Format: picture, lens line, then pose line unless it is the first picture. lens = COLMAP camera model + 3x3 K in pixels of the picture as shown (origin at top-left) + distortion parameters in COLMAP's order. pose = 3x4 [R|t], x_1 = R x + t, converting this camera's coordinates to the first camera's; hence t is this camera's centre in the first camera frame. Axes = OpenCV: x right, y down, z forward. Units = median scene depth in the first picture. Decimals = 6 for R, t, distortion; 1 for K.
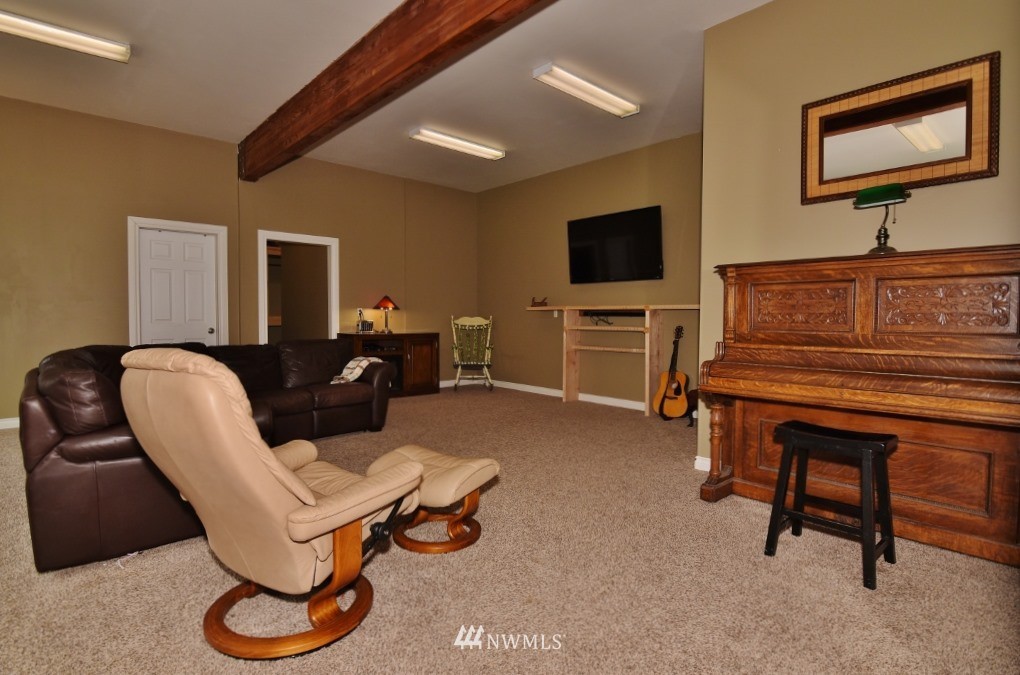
lens RADIAL K [[525.3, 0, 510.0], [0, 525.3, 337.5], [0, 0, 1]] dist [-0.000980, -0.000669]
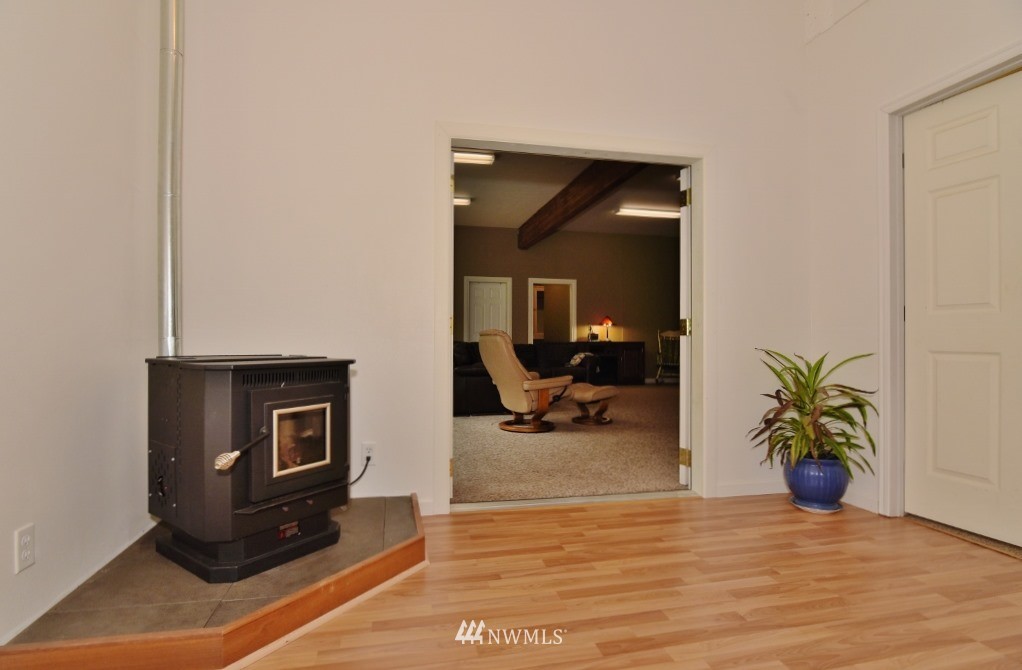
lens RADIAL K [[524.3, 0, 511.0], [0, 524.3, 335.0], [0, 0, 1]] dist [0.000172, -0.000001]
pose [[0.878254, -0.010117, -0.478087, 0.268876], [-0.015549, 0.998643, -0.049696, 0.058782], [0.477941, 0.051080, 0.876905, -0.479488]]
